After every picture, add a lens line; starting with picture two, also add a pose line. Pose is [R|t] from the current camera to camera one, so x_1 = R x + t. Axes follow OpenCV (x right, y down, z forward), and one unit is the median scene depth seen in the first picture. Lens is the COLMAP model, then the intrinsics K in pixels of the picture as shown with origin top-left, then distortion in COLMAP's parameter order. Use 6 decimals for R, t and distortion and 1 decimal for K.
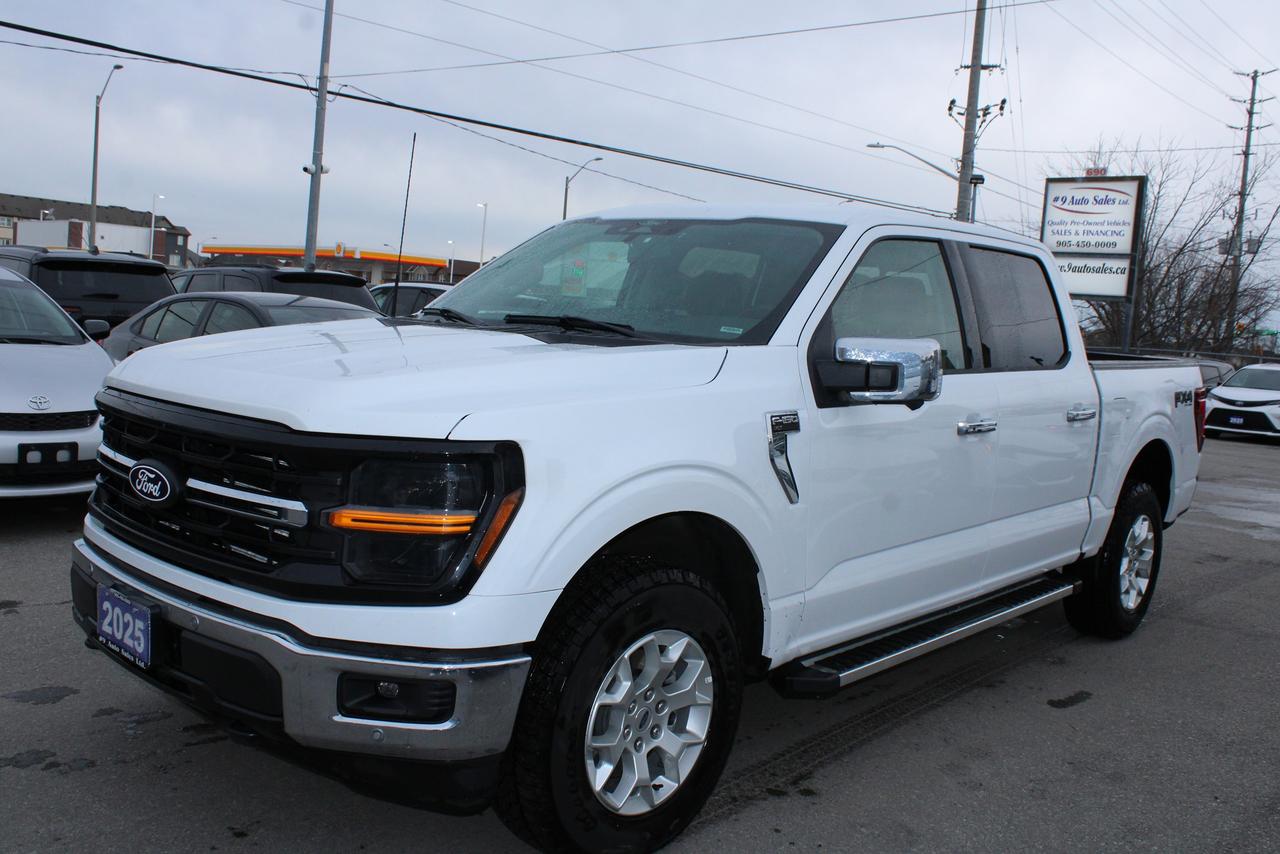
lens RADIAL K [[1206.6, 0, 640.0], [0, 1206.6, 427.0], [0, 0, 1]] dist [-0.100042, 0.019477]
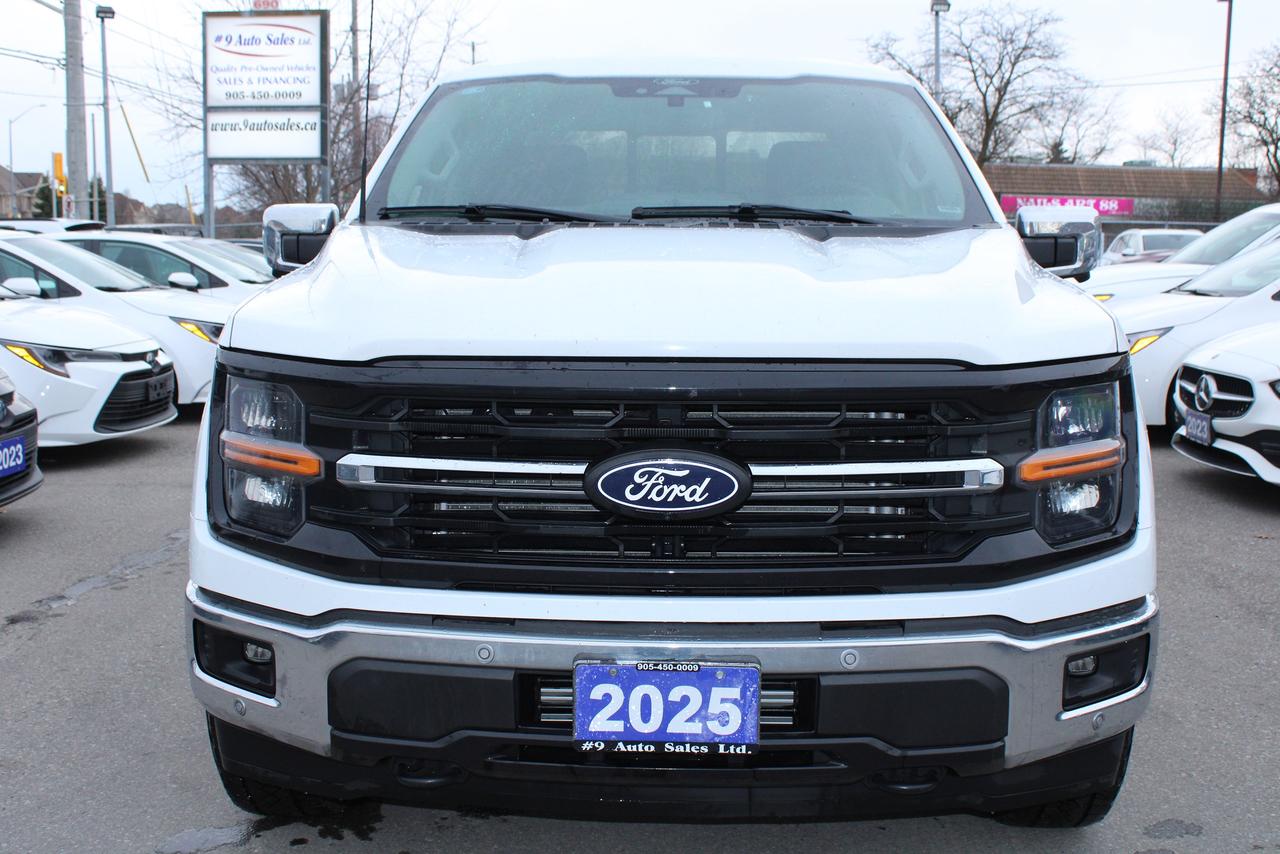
lens RADIAL K [[1501.2, 0, 640.0], [0, 1501.2, 427.0], [0, 0, 1]] dist [-0.005405, -0.010383]
pose [[0.756108, -0.156780, 0.635390, -0.121880], [0.115103, 0.987605, 0.106717, -0.009673], [-0.644245, -0.007554, 0.764782, 0.048168]]
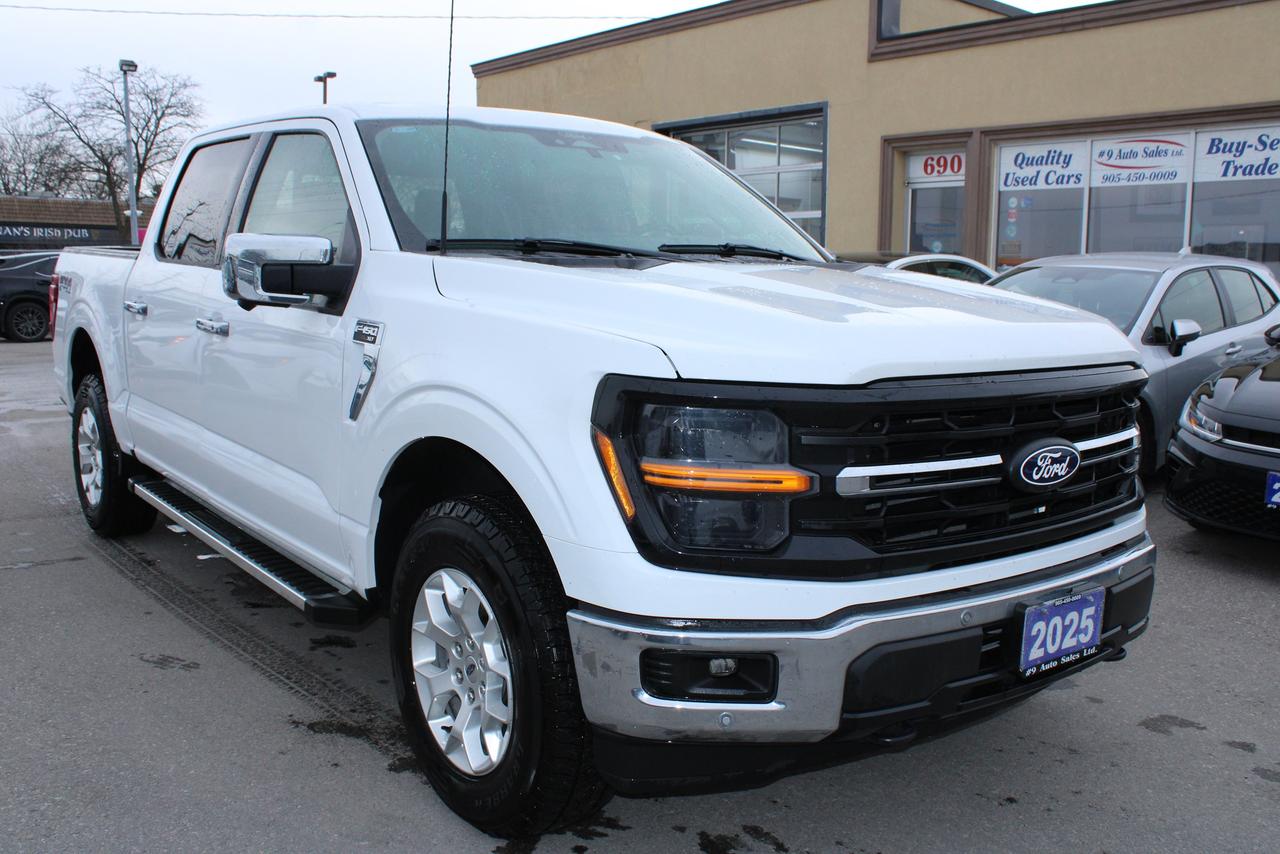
lens RADIAL K [[1206.6, 0, 640.0], [0, 1206.6, 427.0], [0, 0, 1]] dist [-0.100042, 0.019477]
pose [[0.144729, -0.204367, 0.968136, -0.166563], [0.087841, 0.977228, 0.193155, -0.022495], [-0.985565, 0.057087, 0.159385, 0.148534]]
